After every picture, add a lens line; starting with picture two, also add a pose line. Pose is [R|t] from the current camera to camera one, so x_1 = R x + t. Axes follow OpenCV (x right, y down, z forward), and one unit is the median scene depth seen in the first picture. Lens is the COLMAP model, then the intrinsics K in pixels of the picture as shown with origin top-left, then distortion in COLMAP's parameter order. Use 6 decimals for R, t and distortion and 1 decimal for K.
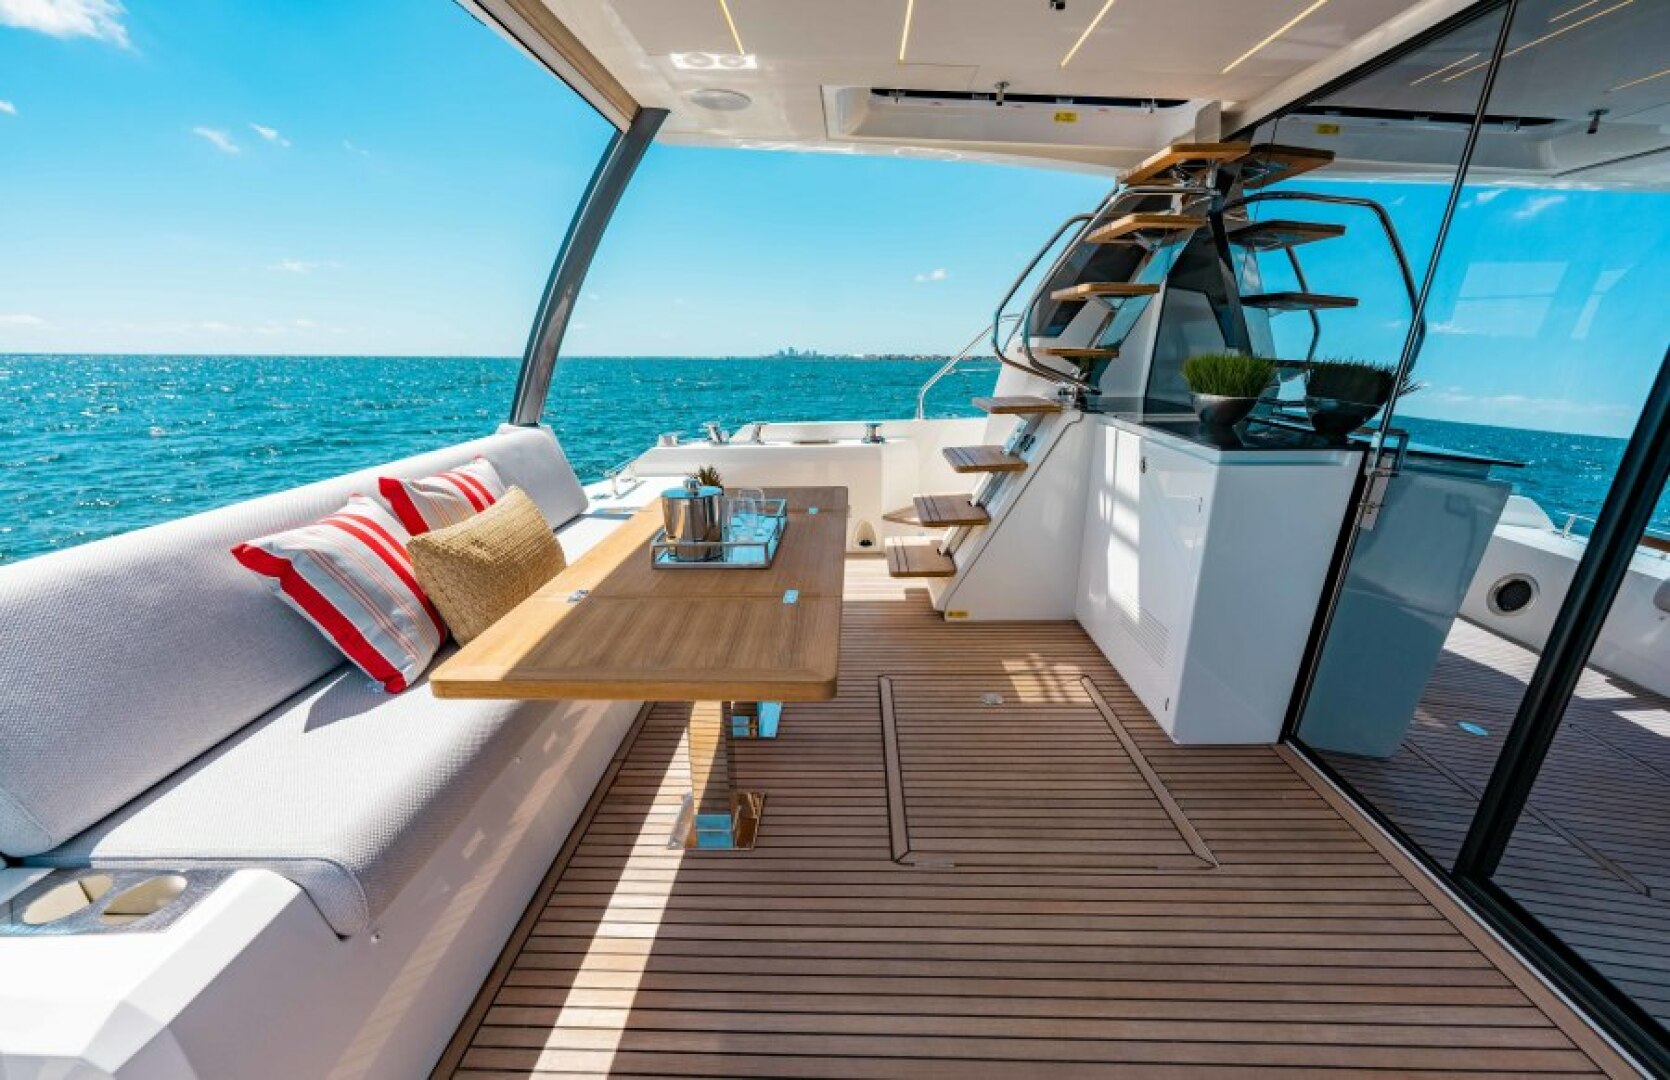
lens RADIAL K [[689.3, 0, 819.0], [0, 689.3, 562.1], [0, 0, 1]] dist [-0.014380, 0.005379]
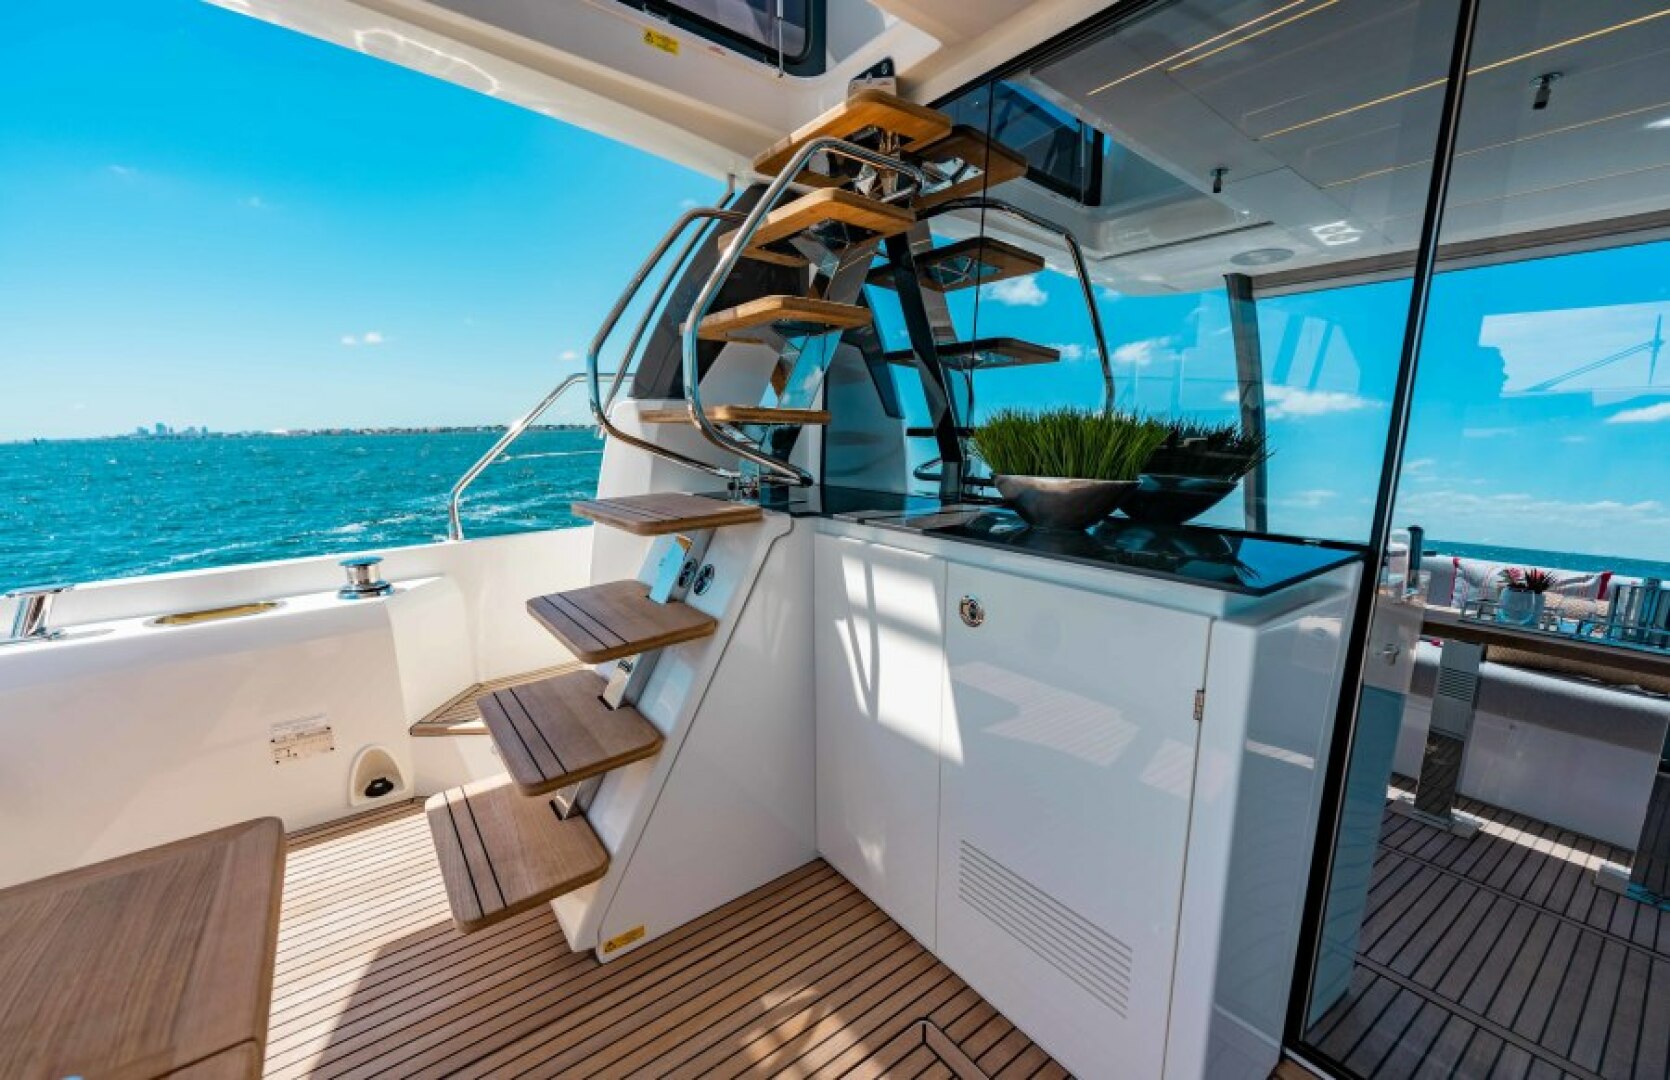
lens RADIAL K [[689.3, 0, 819.0], [0, 689.3, 562.1], [0, 0, 1]] dist [-0.014380, 0.005379]
pose [[0.786675, -0.116708, 0.606236, 0.048566], [0.188528, 0.980476, -0.055887, -0.137902], [-0.587878, 0.158257, 0.793319, 0.514296]]
